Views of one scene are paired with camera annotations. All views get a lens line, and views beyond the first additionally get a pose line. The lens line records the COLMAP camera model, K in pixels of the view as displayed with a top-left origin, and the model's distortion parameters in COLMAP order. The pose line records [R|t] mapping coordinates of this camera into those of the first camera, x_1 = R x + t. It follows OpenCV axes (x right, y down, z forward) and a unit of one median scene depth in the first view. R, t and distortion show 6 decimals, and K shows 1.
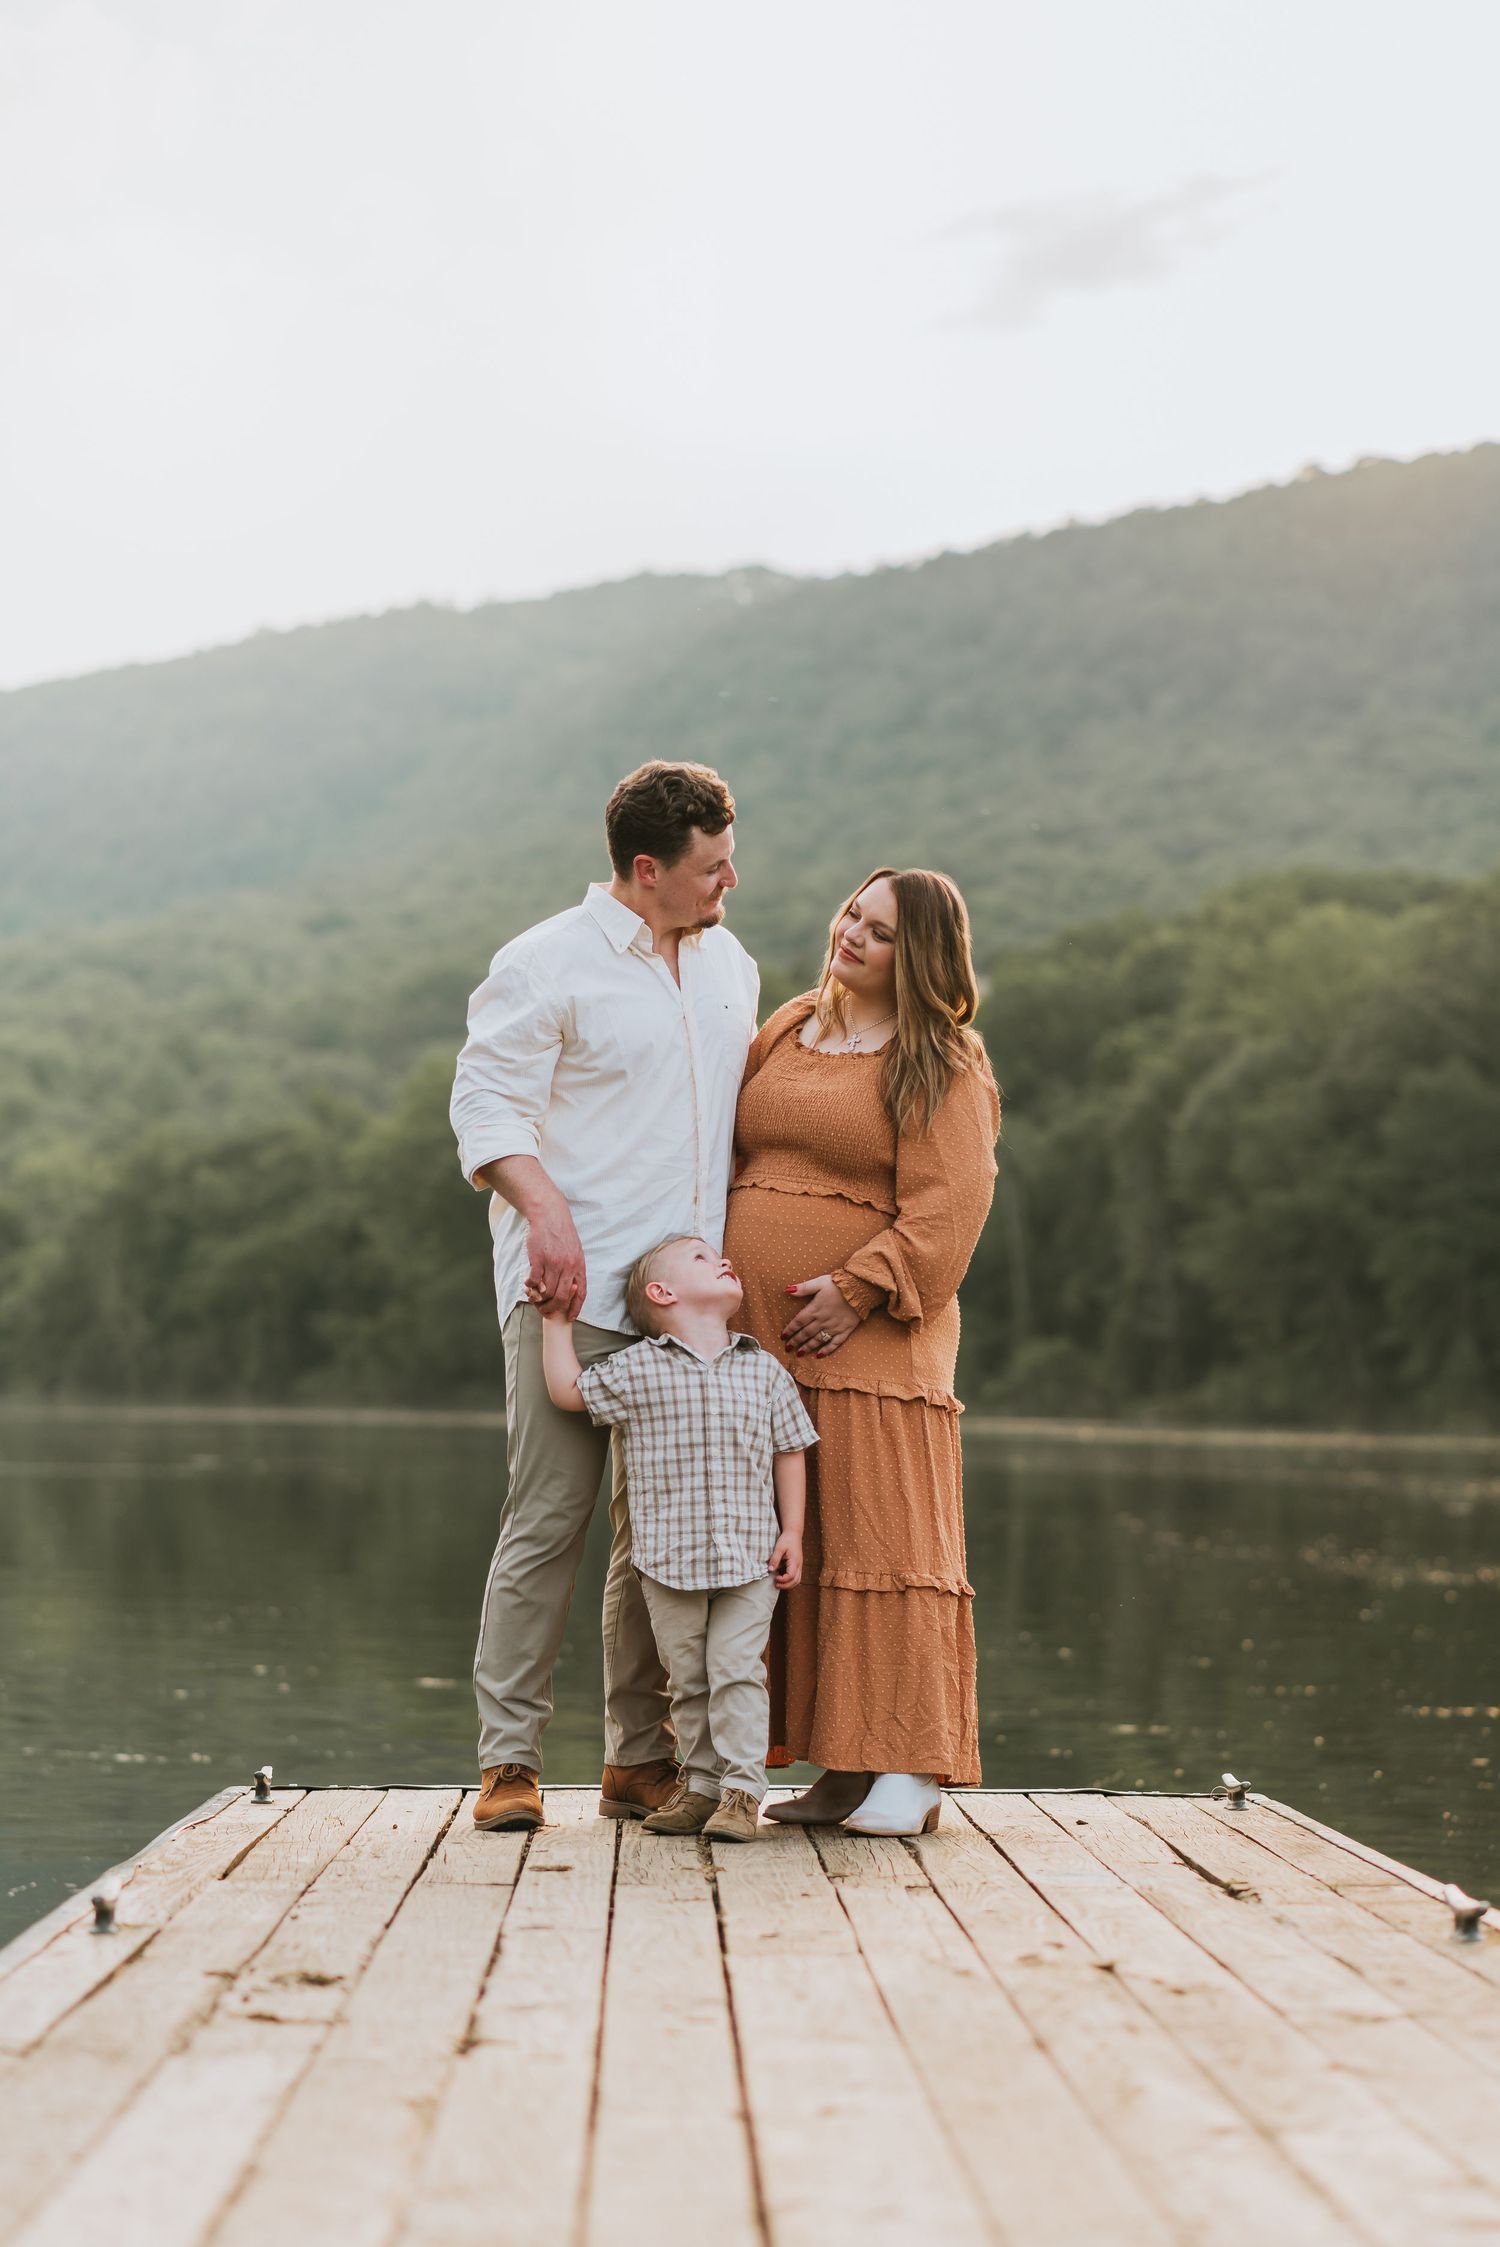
lens RADIAL K [[5873.0, 0, 750.0], [0, 5873.0, 1123.5], [0, 0, 1]] dist [-0.027197, 0.245994]
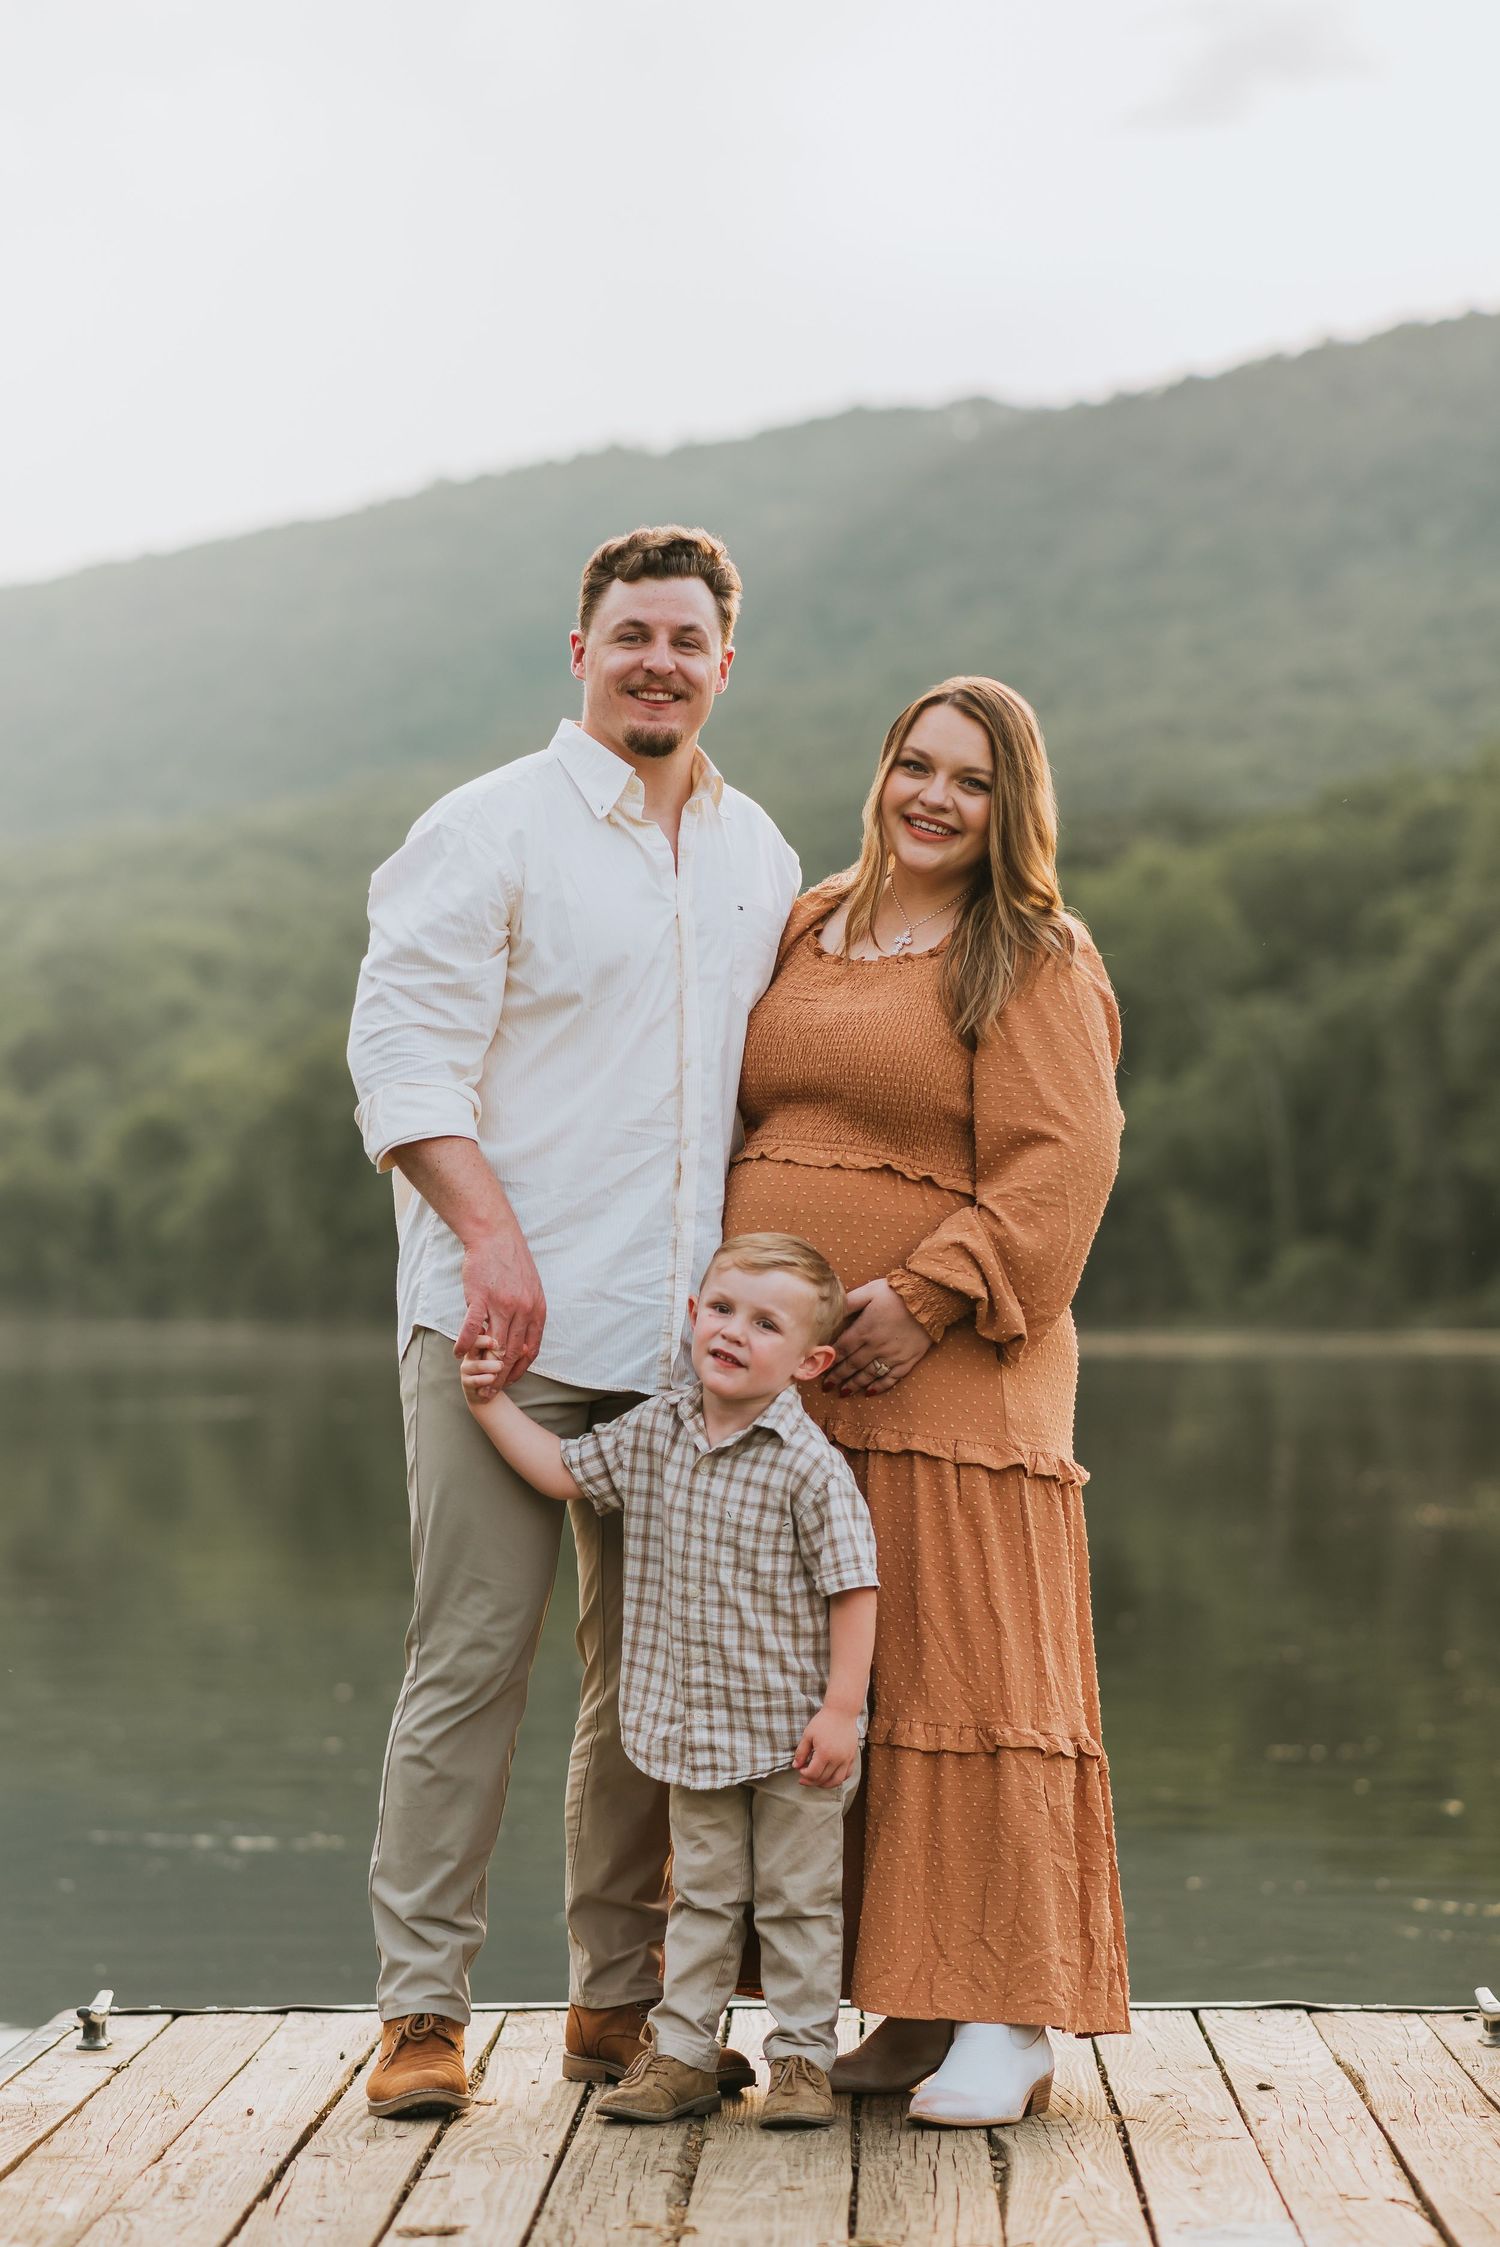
lens RADIAL K [[6065.7, 0, 750.0], [0, 6065.7, 1123.5], [0, 0, 1]] dist [-0.061755, -0.220577]
pose [[0.998805, -0.017803, -0.045524, 0.030618], [0.018720, 0.999629, 0.019794, -0.007391], [0.045154, -0.020623, 0.998767, 0.295284]]
